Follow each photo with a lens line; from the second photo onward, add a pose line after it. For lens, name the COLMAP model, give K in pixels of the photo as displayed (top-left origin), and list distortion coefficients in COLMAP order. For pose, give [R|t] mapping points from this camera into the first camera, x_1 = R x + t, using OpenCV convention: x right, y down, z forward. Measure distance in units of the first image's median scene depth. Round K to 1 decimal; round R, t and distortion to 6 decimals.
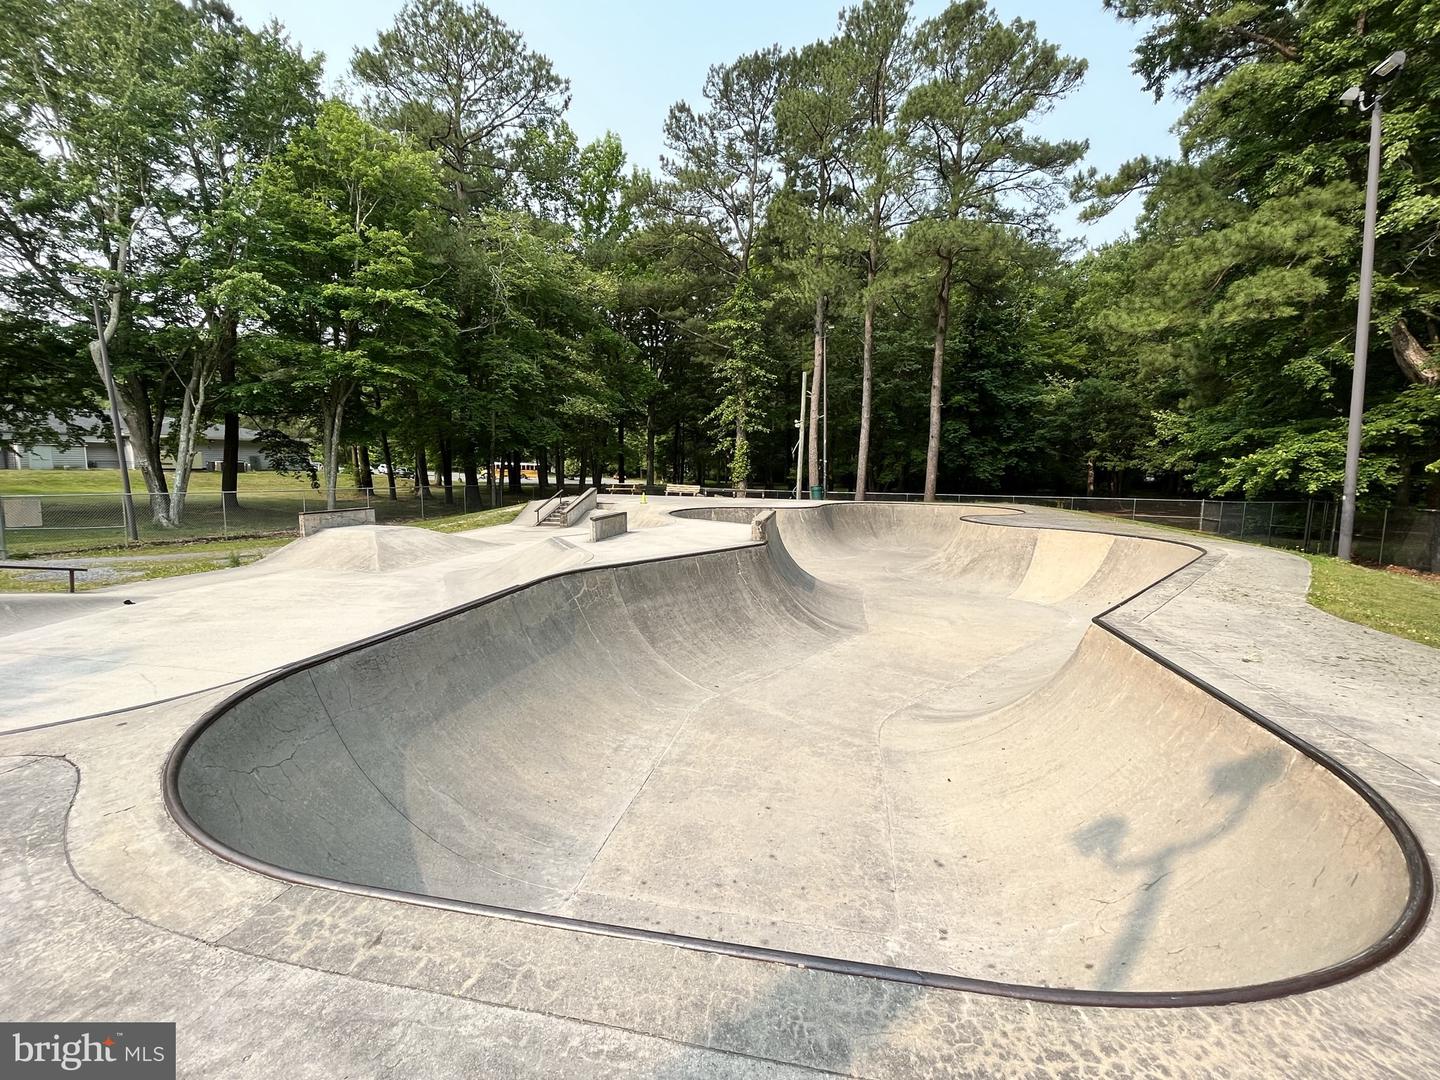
lens RADIAL K [[616.9, 0, 718.0], [0, 616.9, 543.1], [0, 0, 1]] dist [0.000587, -0.000223]
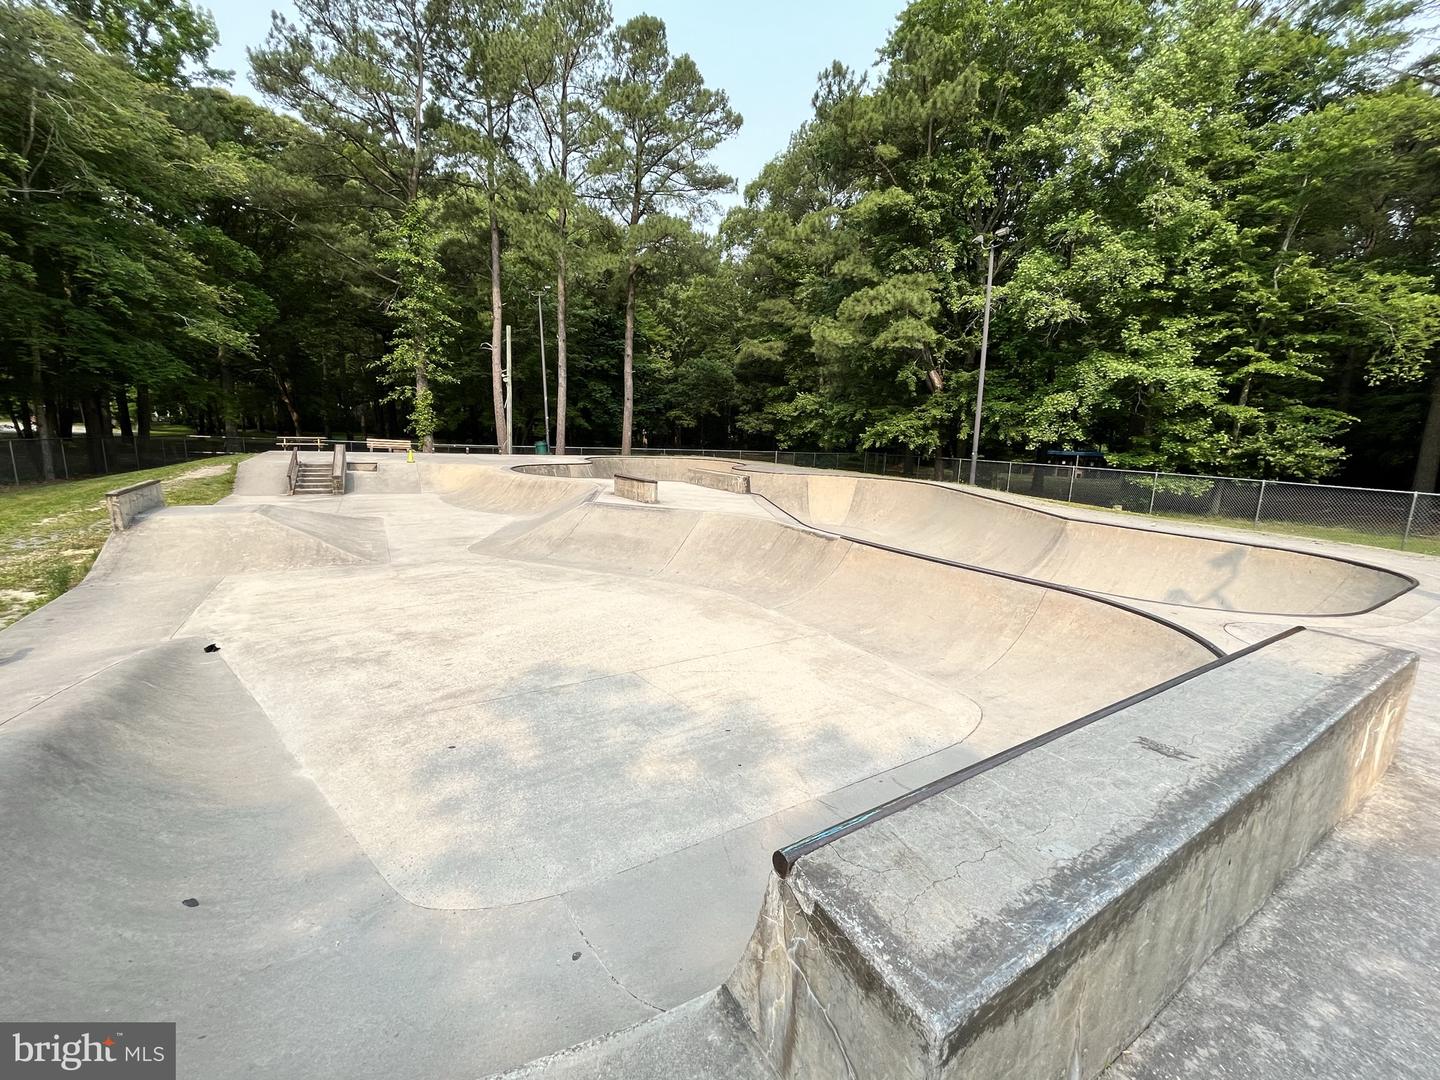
lens RADIAL K [[584.3, 0, 722.4], [0, 584.3, 538.3], [0, 0, 1]] dist [0.000870, 0.000059]
pose [[0.738190, -0.106900, 0.666069, -0.268926], [0.054012, 0.993561, 0.099600, -0.011044], [-0.672427, -0.037548, 0.739211, 0.054088]]
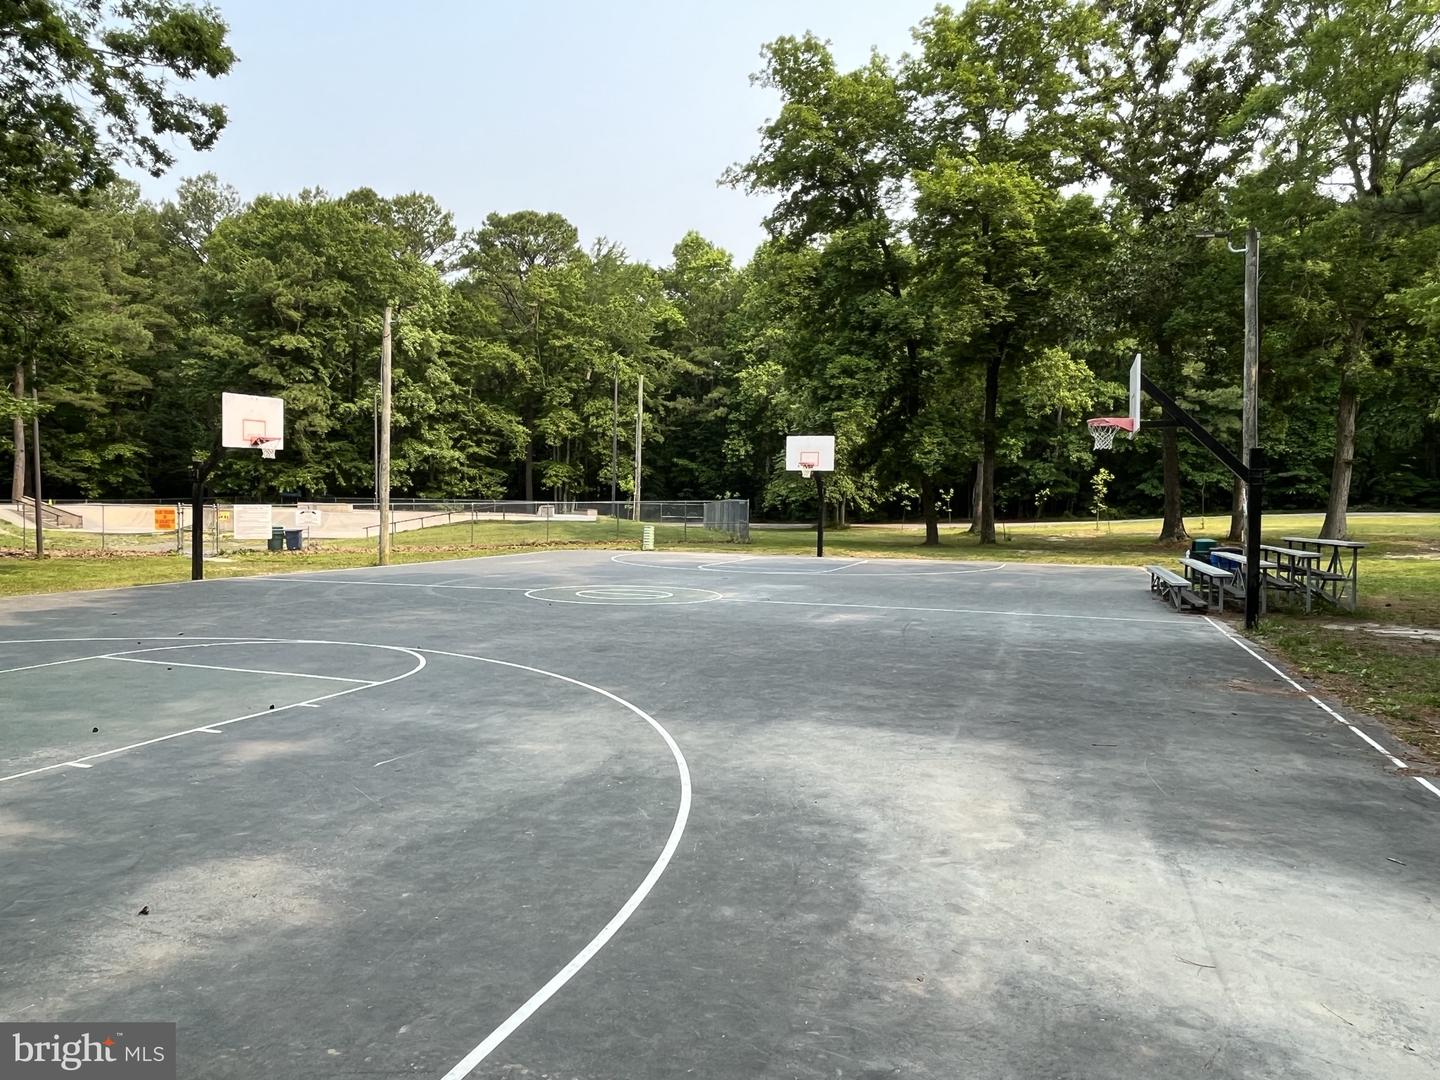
lens RADIAL K [[964.6, 0, 720.4], [0, 964.6, 538.3], [0, 0, 1]] dist [0.000963, 0.000060]
pose [[-0.267752, -0.055093, 0.961911, -1.636469], [0.095153, 0.991971, 0.083301, -0.029817], [-0.958778, 0.113833, -0.260360, 0.189289]]
